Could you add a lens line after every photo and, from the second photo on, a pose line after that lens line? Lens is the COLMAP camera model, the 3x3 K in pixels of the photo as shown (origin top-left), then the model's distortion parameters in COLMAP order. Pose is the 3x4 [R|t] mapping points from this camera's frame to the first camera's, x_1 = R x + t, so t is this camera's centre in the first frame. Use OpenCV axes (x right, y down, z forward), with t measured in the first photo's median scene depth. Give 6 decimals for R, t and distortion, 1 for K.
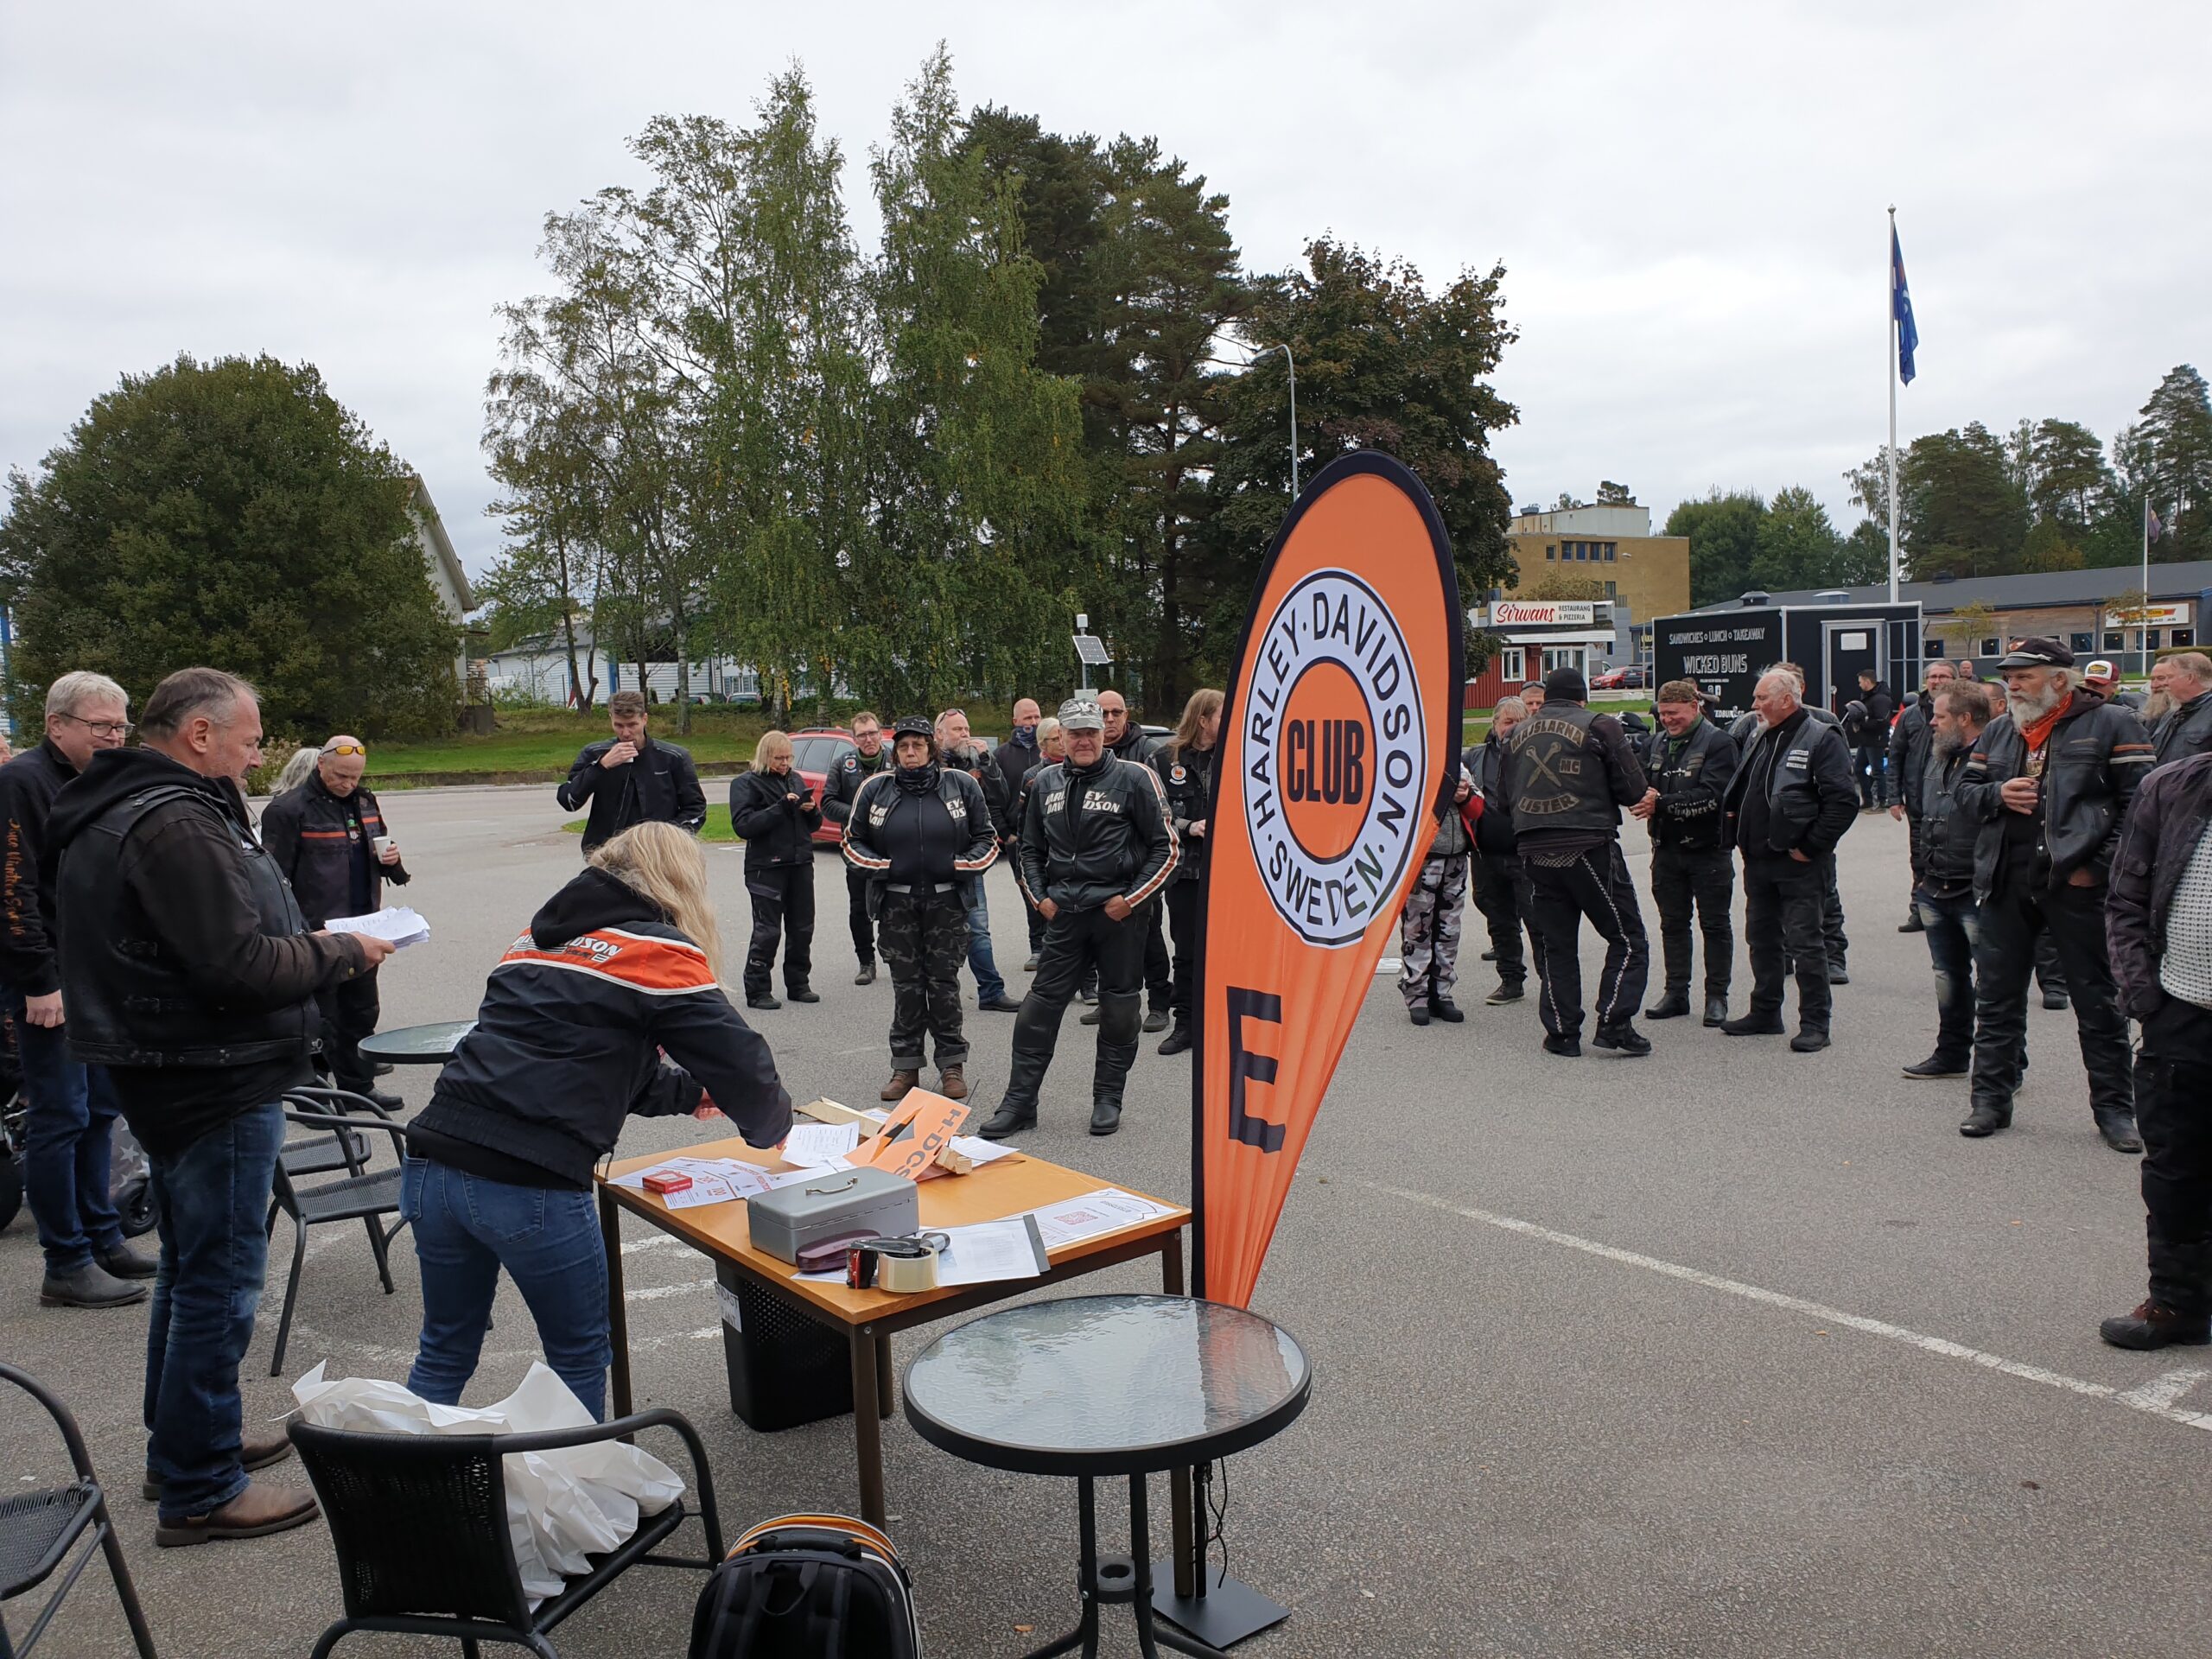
lens RADIAL K [[1799.3, 0, 1140.1], [0, 1799.3, 836.9], [0, 0, 1]] dist [0.043166, 0.006425]
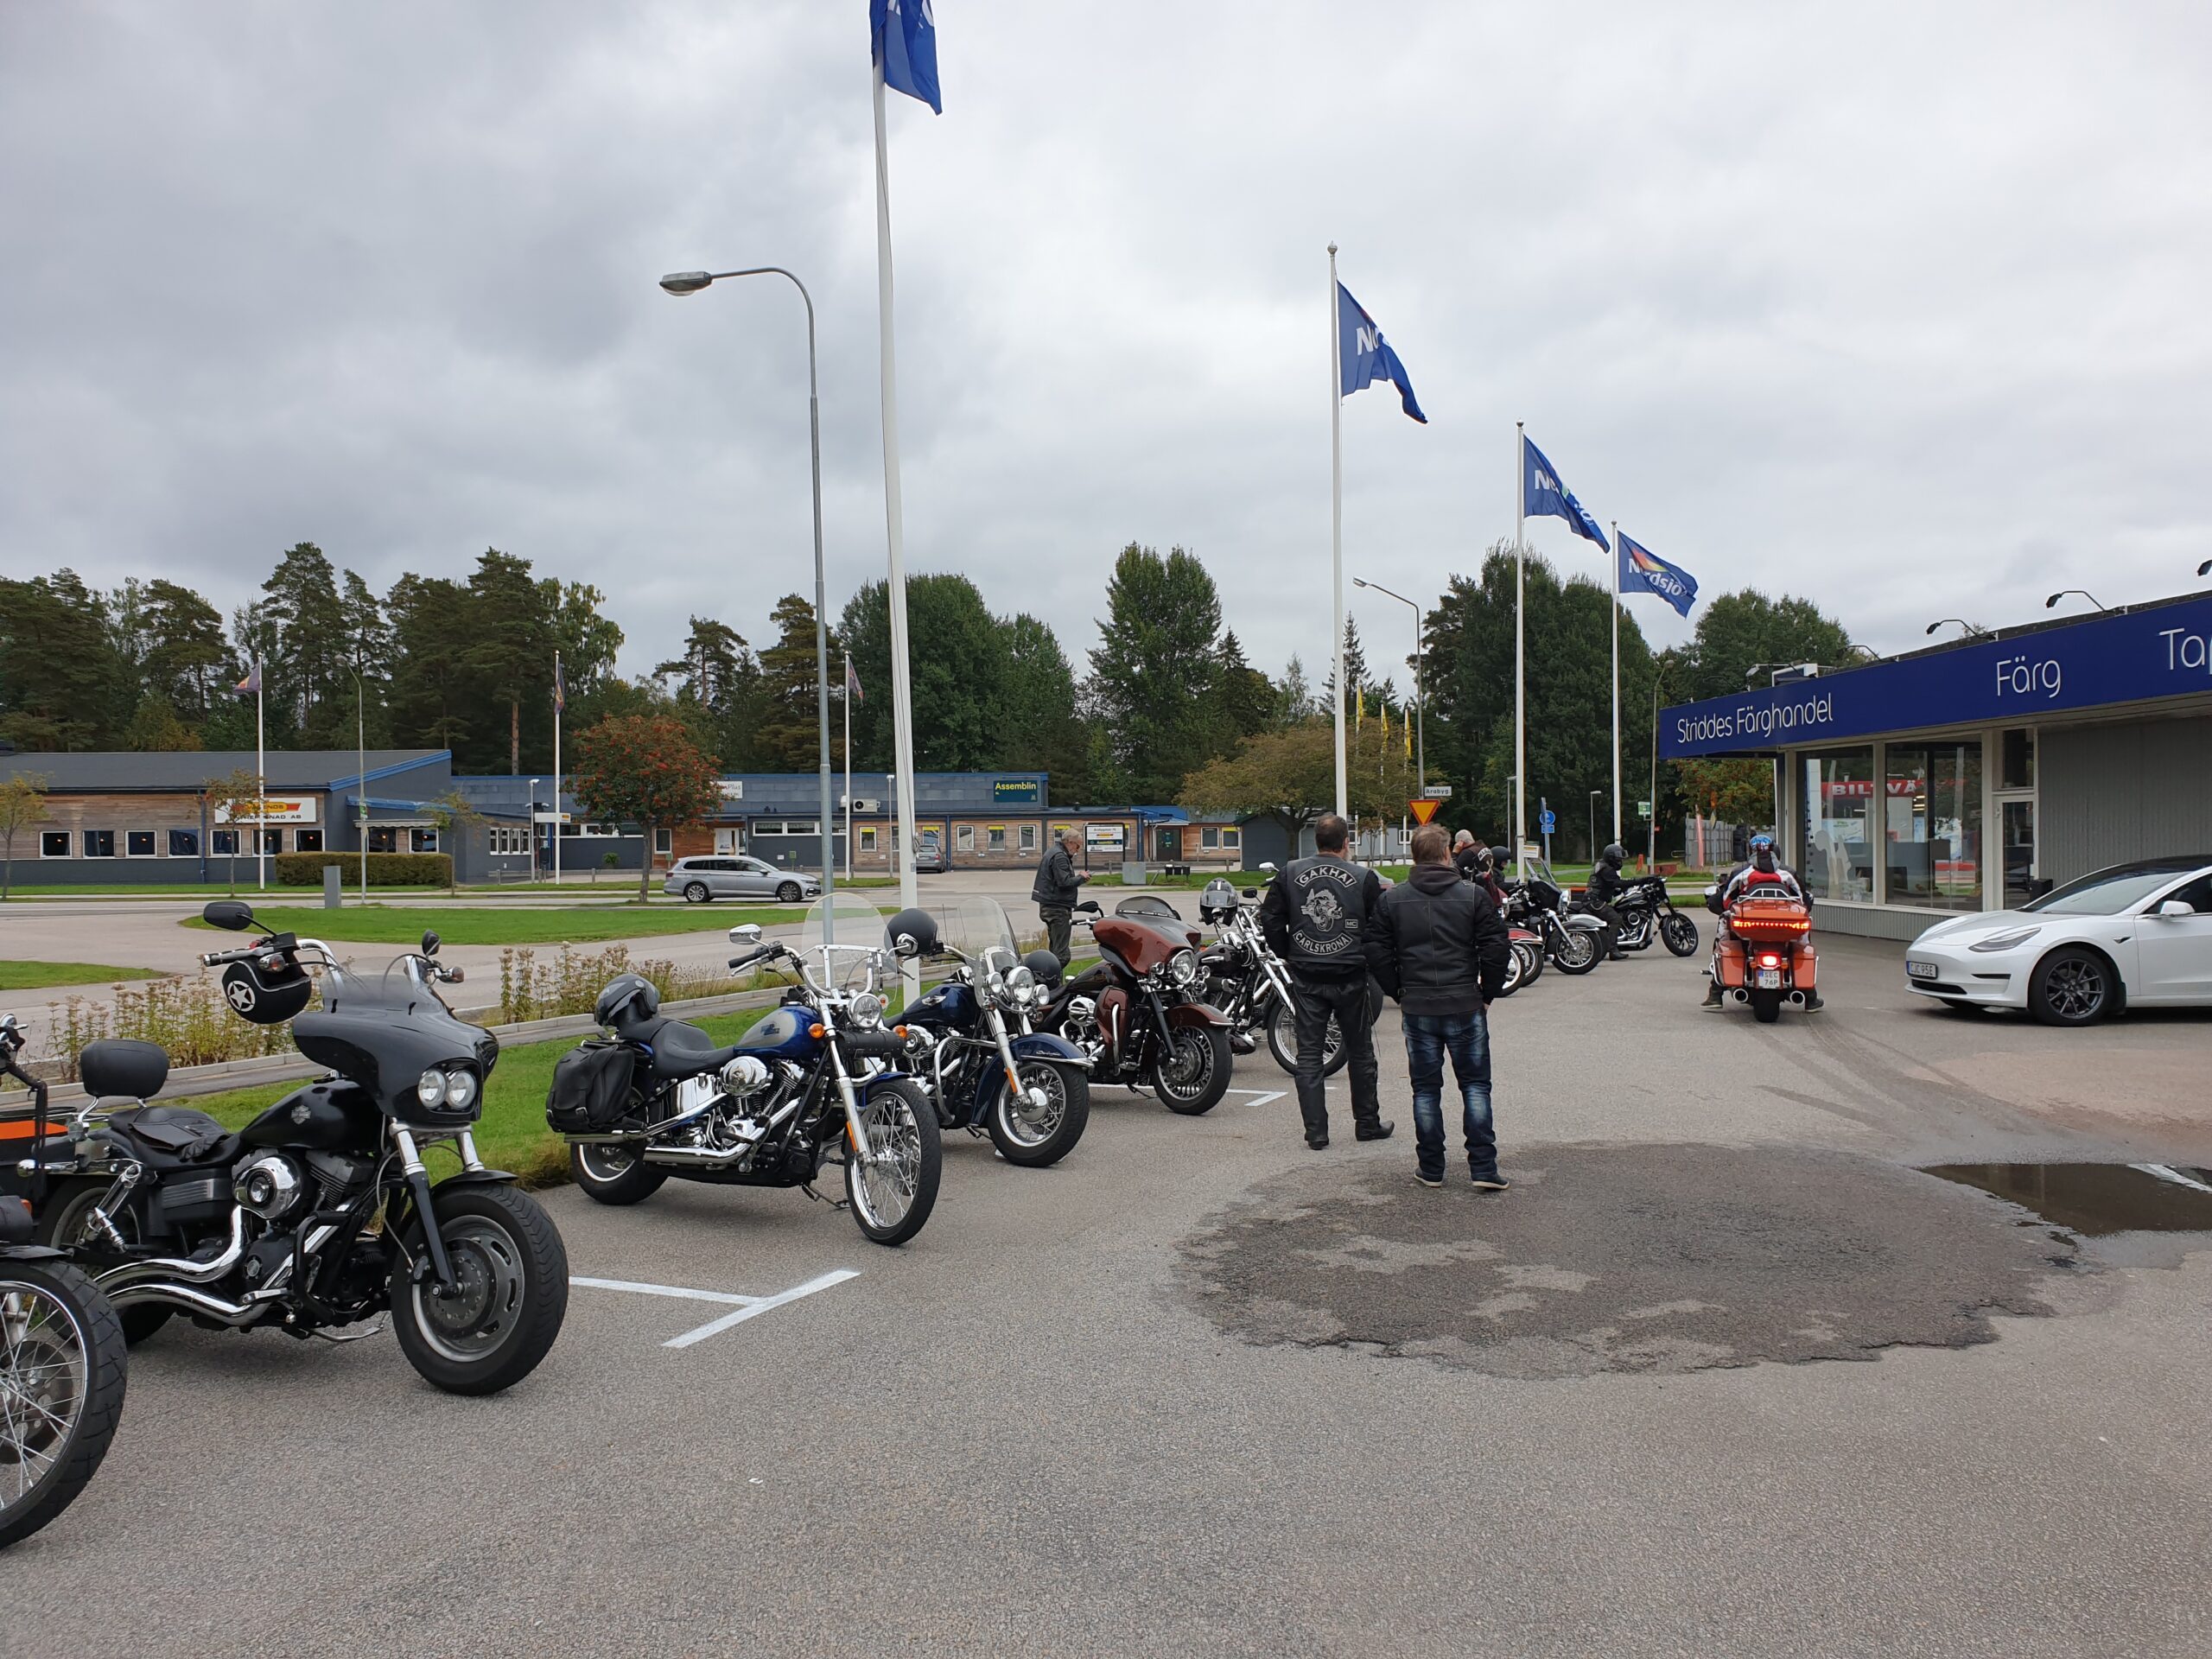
lens RADIAL K [[1792.0, 0, 1141.8], [0, 1792.0, 818.4], [0, 0, 1]] dist [0.031443, -0.006949]
pose [[0.583702, 0.052189, 0.810289, 0.283210], [0.047844, 0.993988, -0.098486, -0.048178], [-0.810557, 0.096254, 0.577696, 0.493923]]
